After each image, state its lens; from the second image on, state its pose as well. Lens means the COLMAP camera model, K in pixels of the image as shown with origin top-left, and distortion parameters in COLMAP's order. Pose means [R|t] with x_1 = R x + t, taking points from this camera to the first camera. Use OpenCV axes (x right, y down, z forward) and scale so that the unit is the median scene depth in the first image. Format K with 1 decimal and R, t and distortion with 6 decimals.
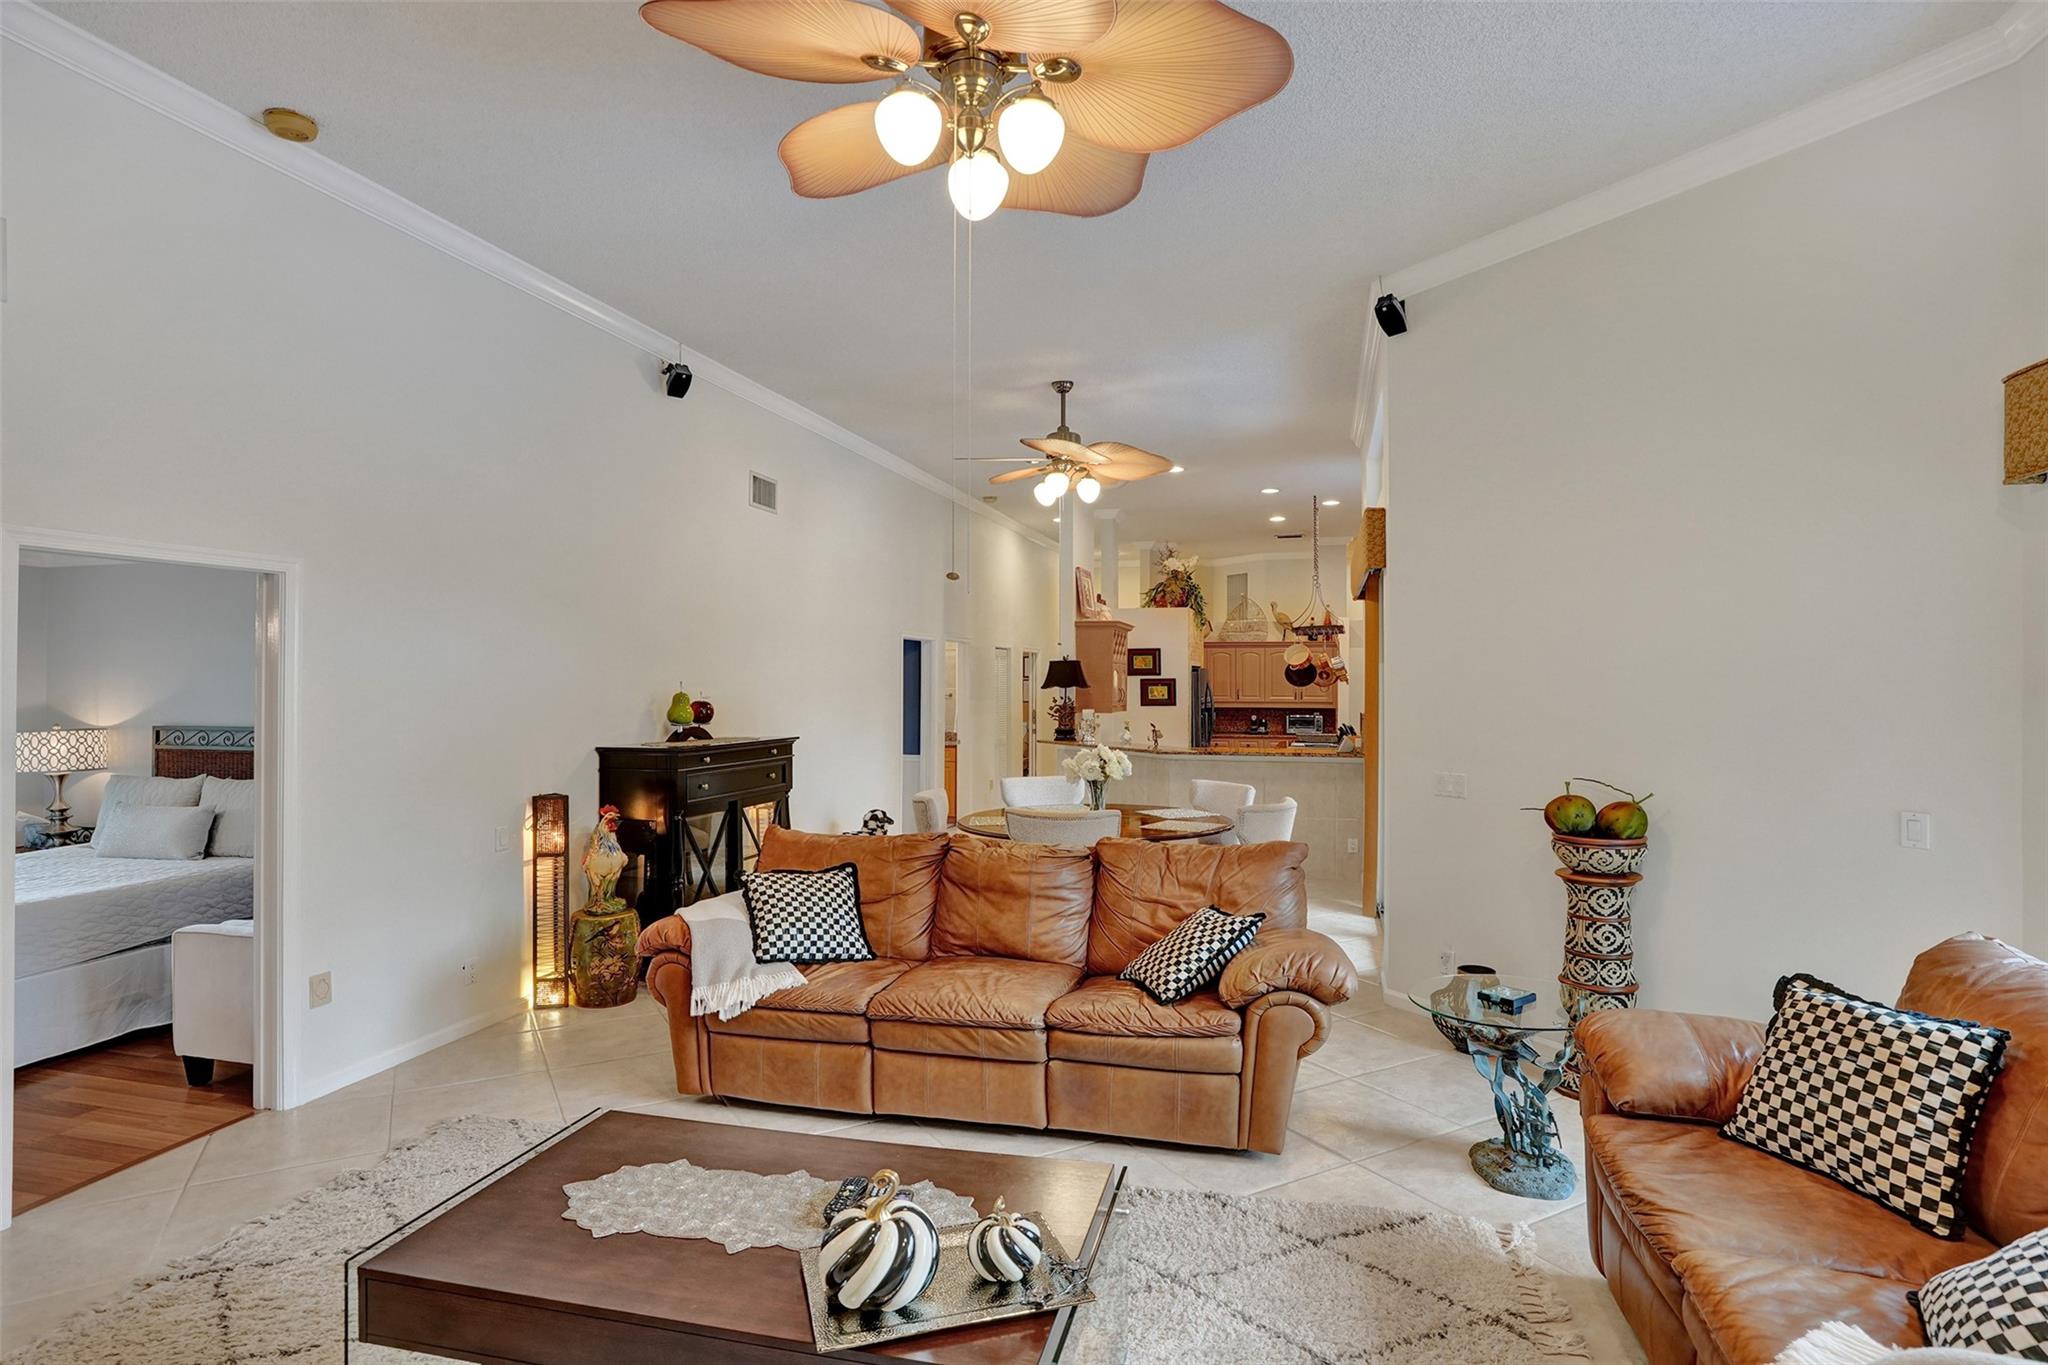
lens RADIAL K [[1081.9, 0, 1024.0], [0, 1081.9, 682.5], [0, 0, 1]] dist [-0.060379, 0.036192]
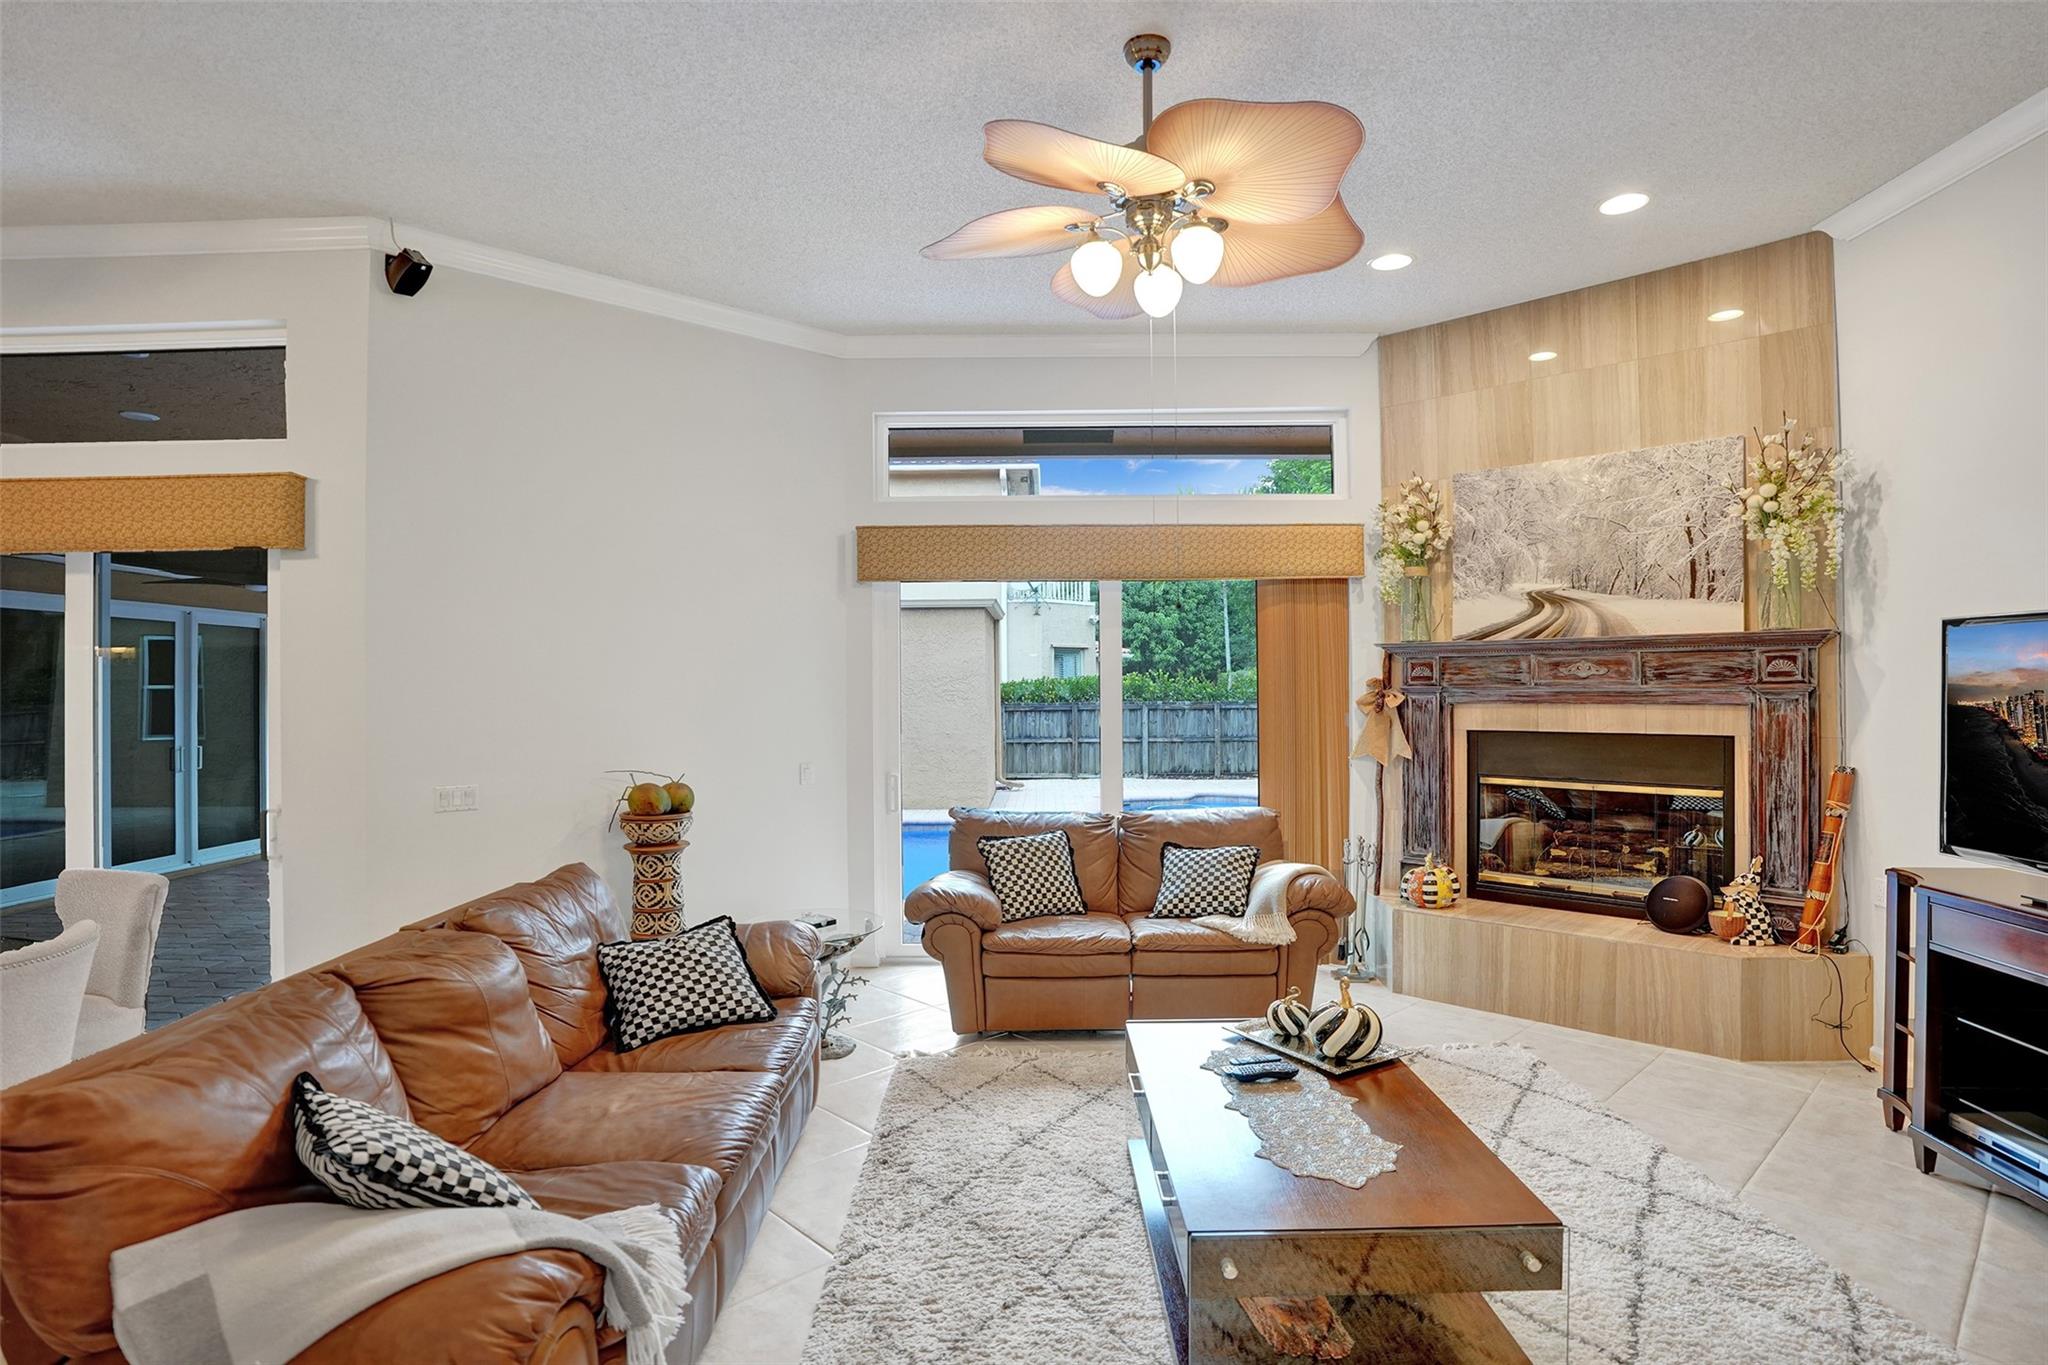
lens RADIAL K [[1076.3, 0, 1024.0], [0, 1076.3, 682.5], [0, 0, 1]] dist [-0.067276, 0.033634]
pose [[-0.252117, 0.003601, 0.967690, -0.398237], [0.006833, 0.999975, -0.001940, -0.000718], [-0.967673, 0.006123, -0.252135, 0.469624]]
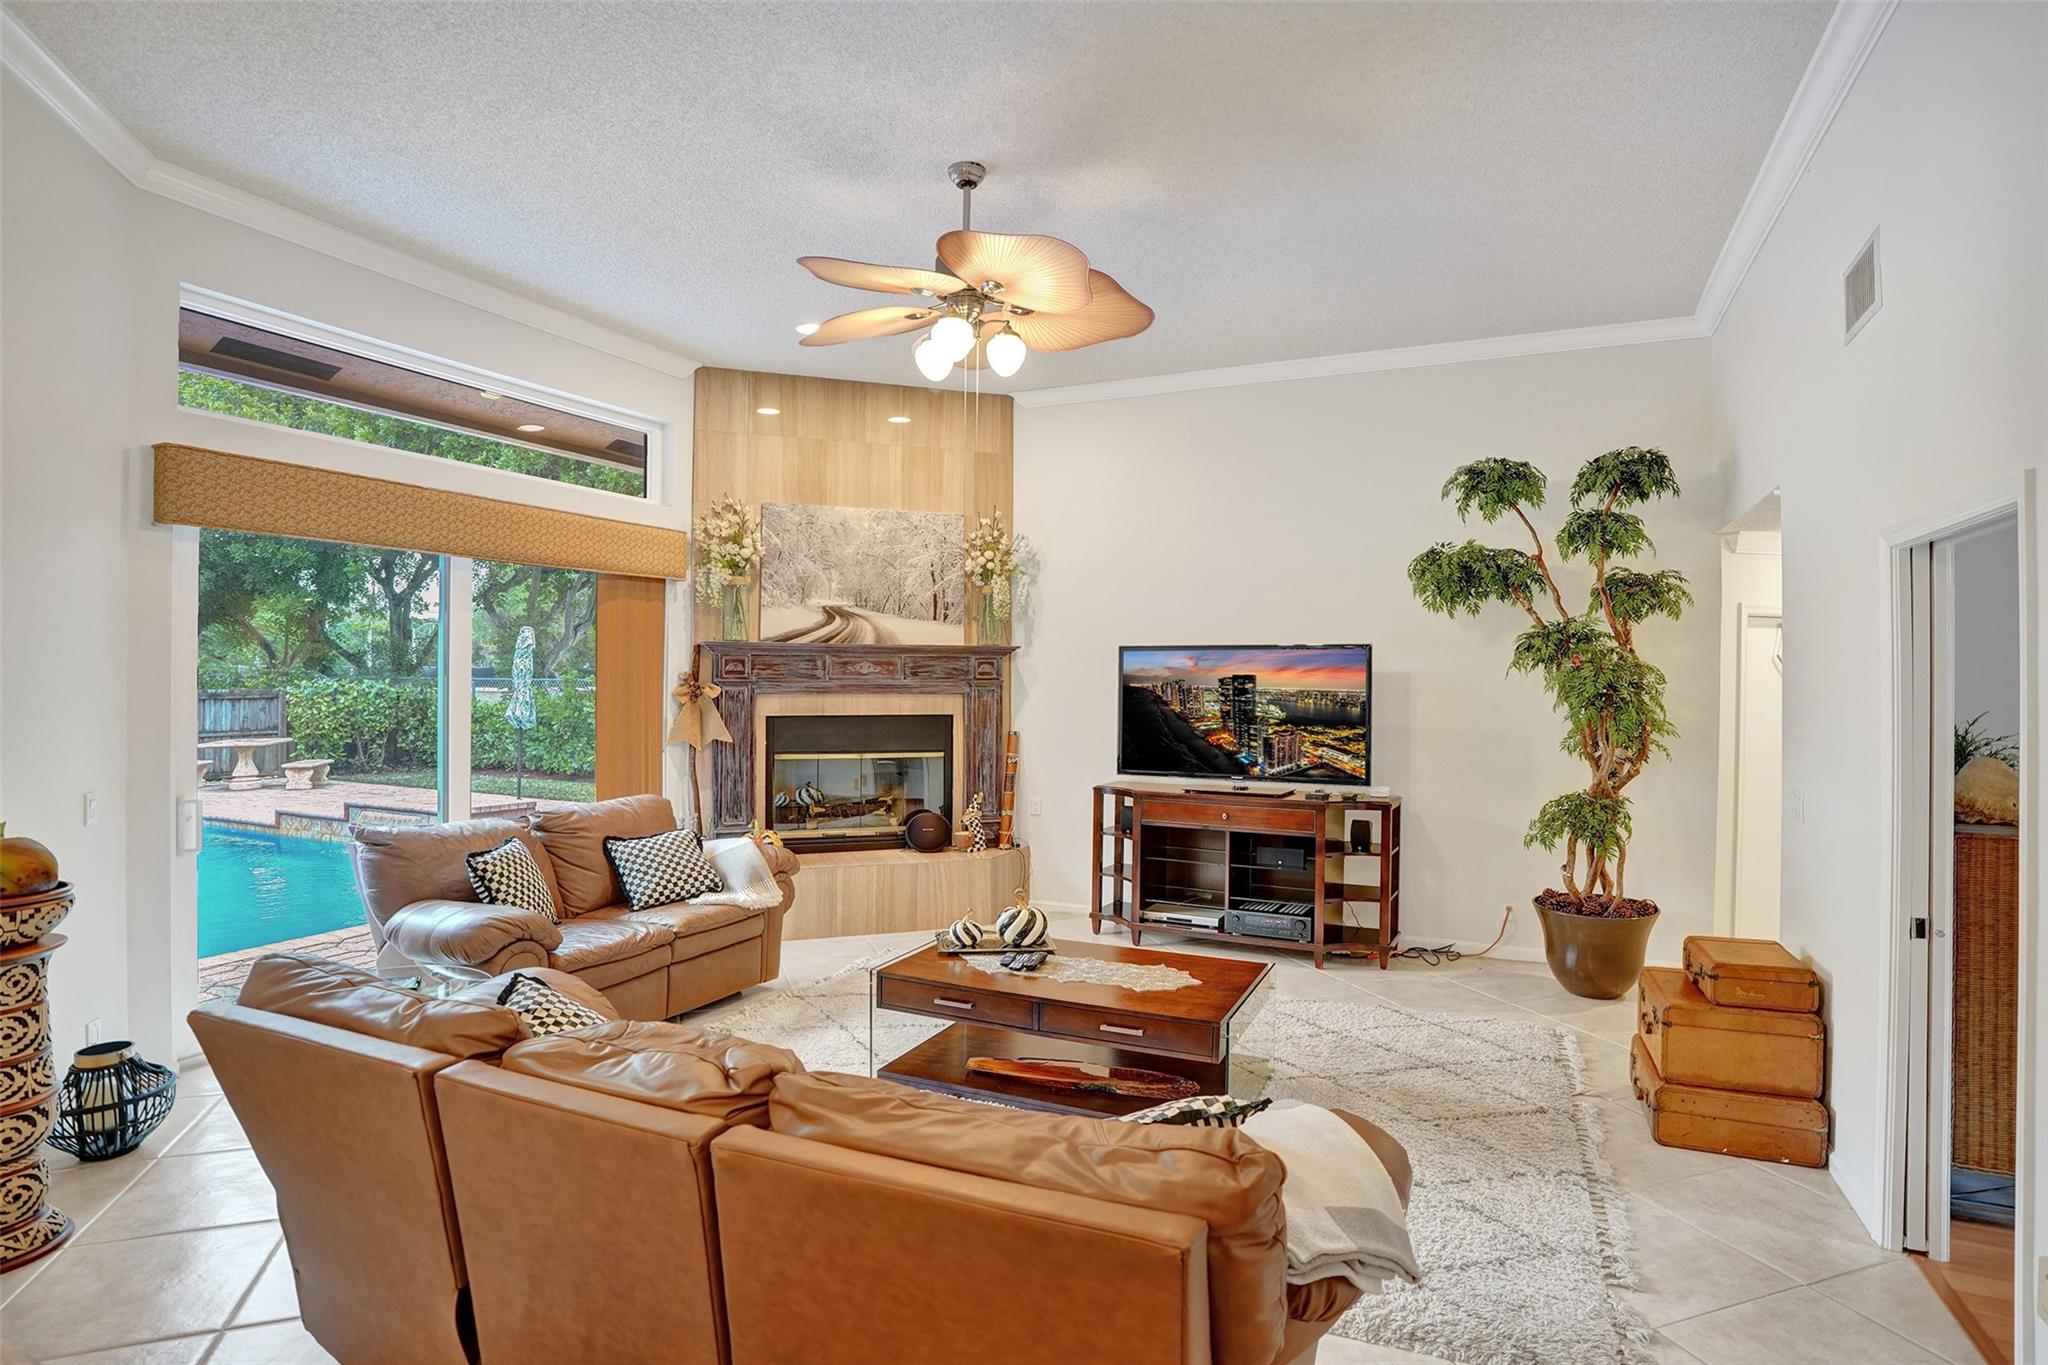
lens RADIAL K [[1062.1, 0, 1026.1], [0, 1062.1, 680.9], [0, 0, 1]] dist [-0.076291, 0.032524]
pose [[-0.984478, -0.008891, 0.175285, -0.135404], [-0.007894, 0.999948, 0.006384, -0.003675], [-0.175333, 0.004901, -0.984497, 0.808768]]
